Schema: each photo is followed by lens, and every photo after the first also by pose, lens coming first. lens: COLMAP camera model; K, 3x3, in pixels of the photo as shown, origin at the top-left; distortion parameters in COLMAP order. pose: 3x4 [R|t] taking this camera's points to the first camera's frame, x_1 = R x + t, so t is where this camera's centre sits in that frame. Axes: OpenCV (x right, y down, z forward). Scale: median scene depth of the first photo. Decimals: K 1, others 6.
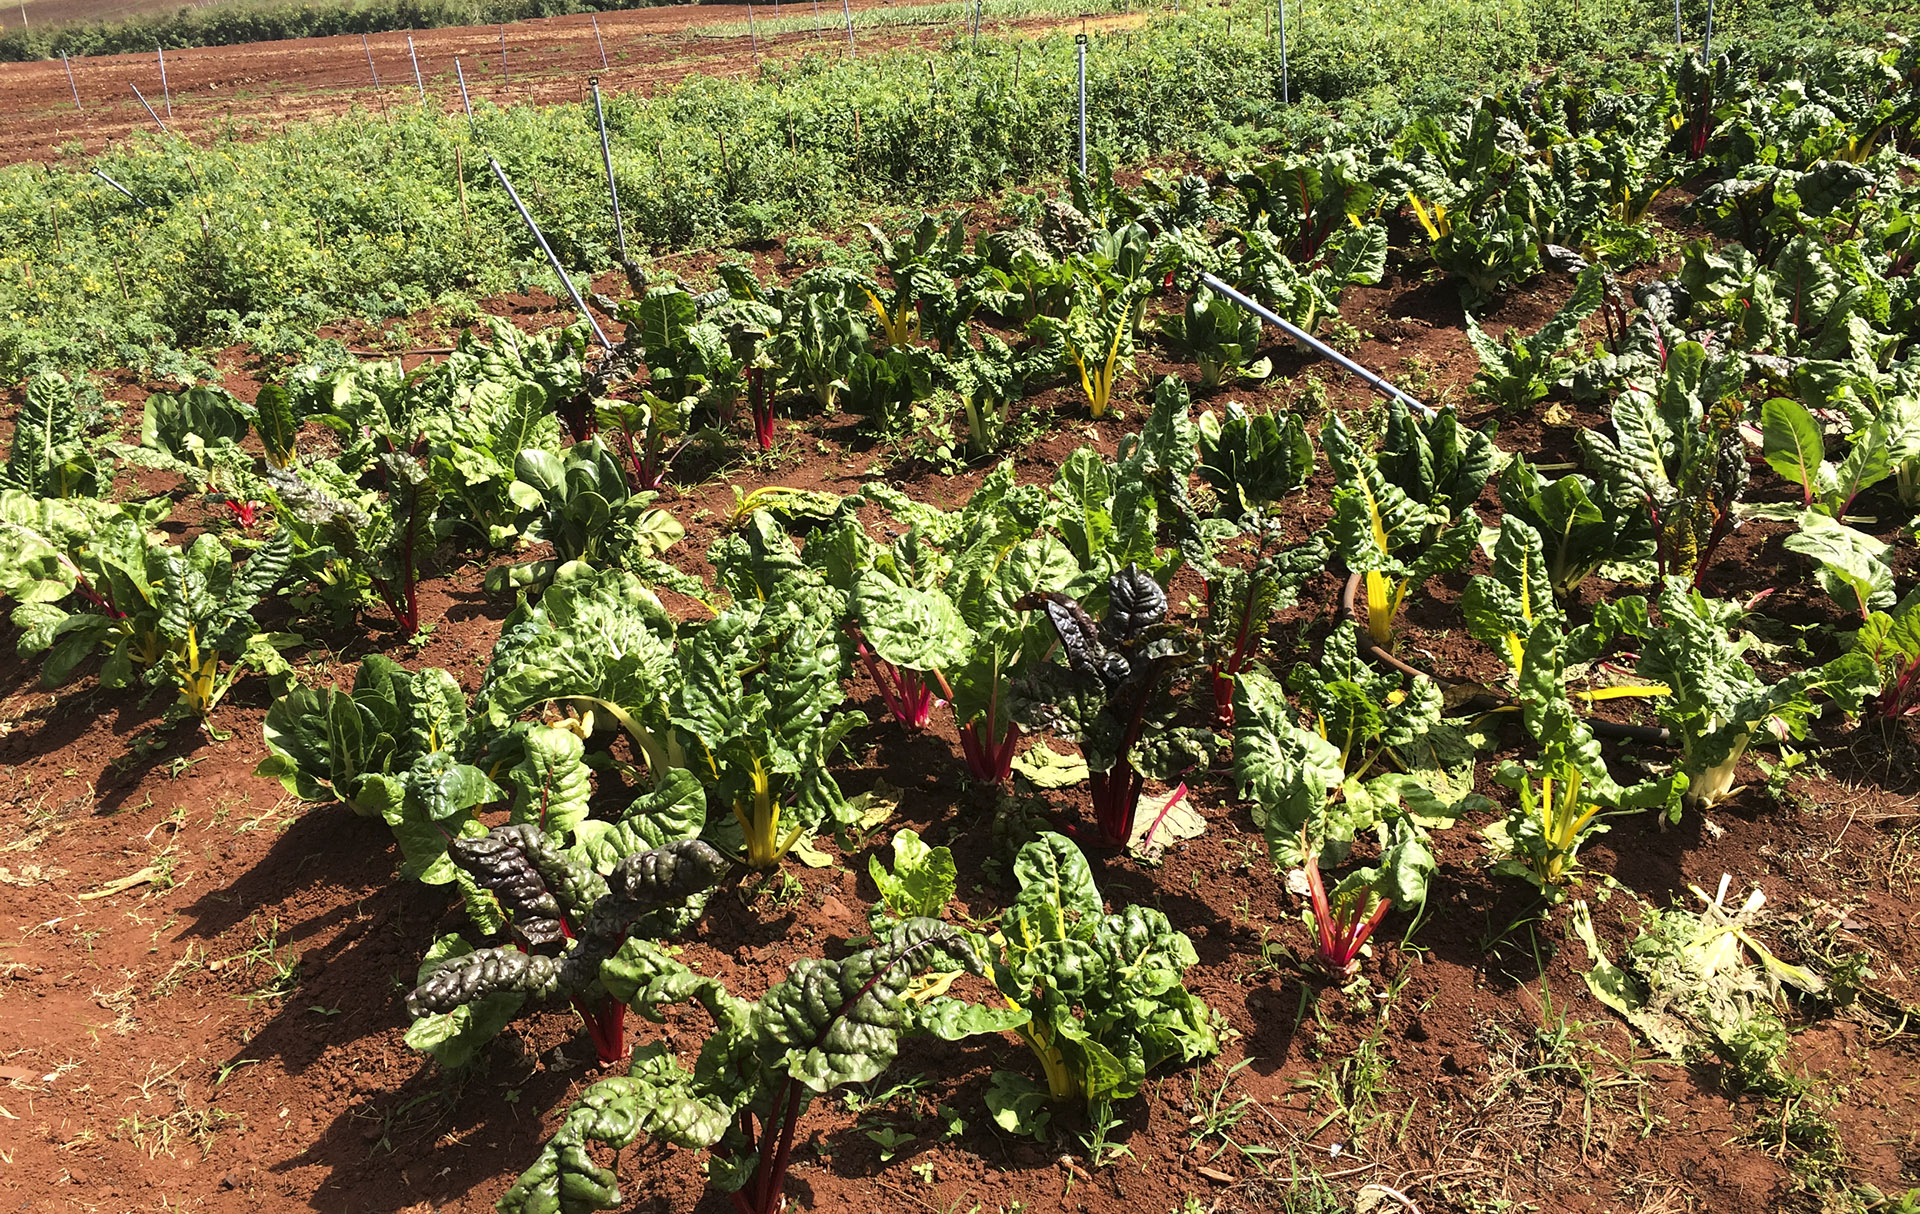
lens RADIAL K [[1615.3, 0, 960.0], [0, 1615.3, 607.0], [0, 0, 1]] dist [0.068530, 0.000153]
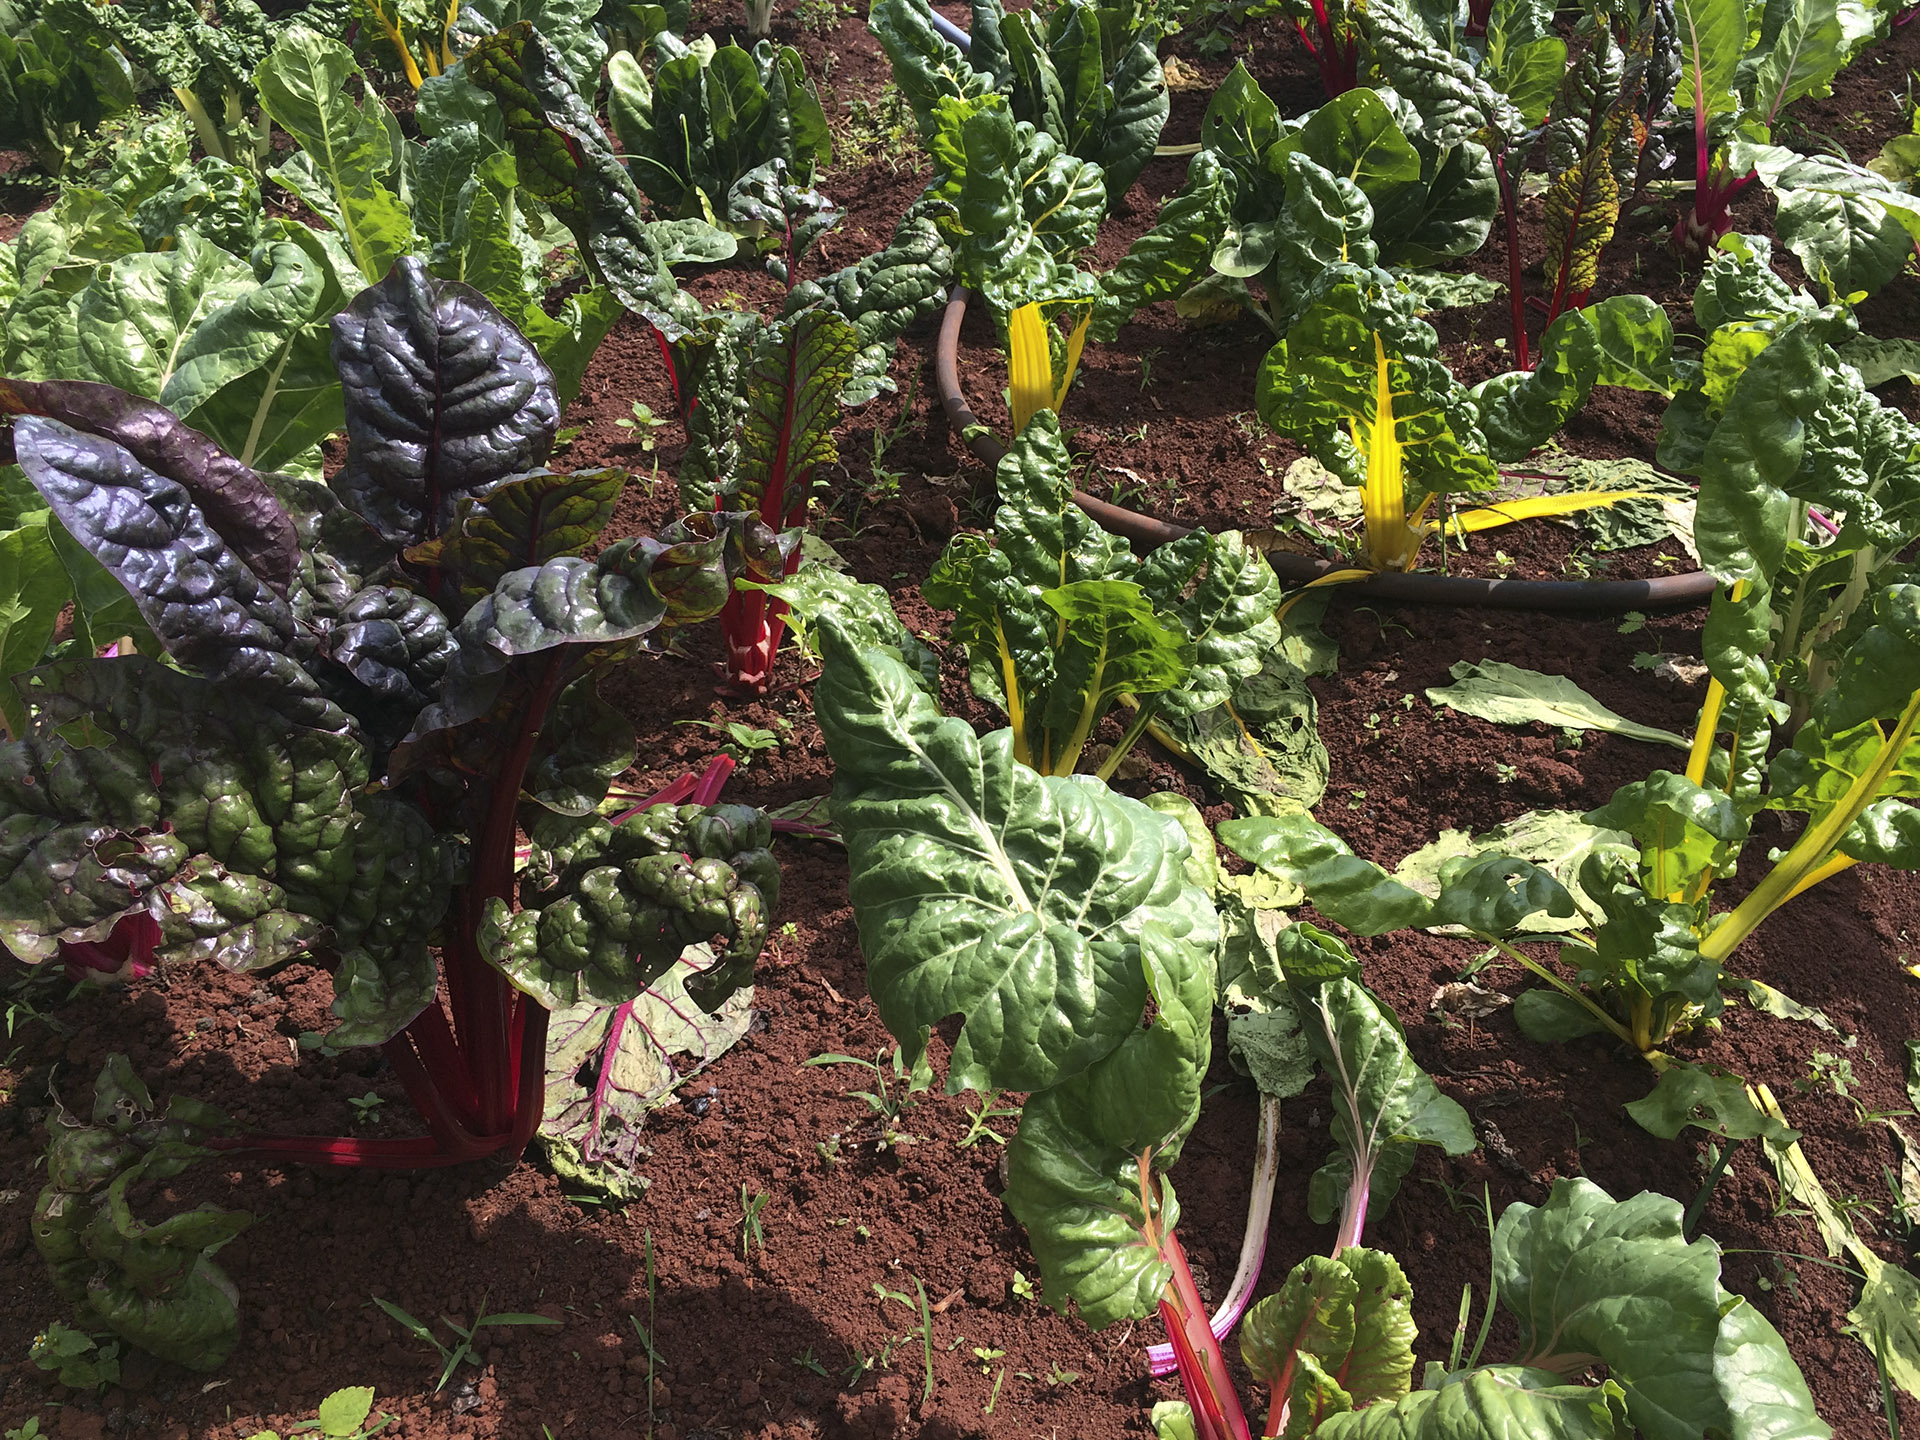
lens RADIAL K [[1646.8, 0, 955.7], [0, 1646.8, 666.6], [0, 0, 1]] dist [0.046478, 0.000003]
pose [[0.941535, -0.138824, 0.306985, 0.085772], [0.096417, 0.984080, 0.149302, 0.007394], [-0.322824, -0.110974, 0.939930, 0.607677]]
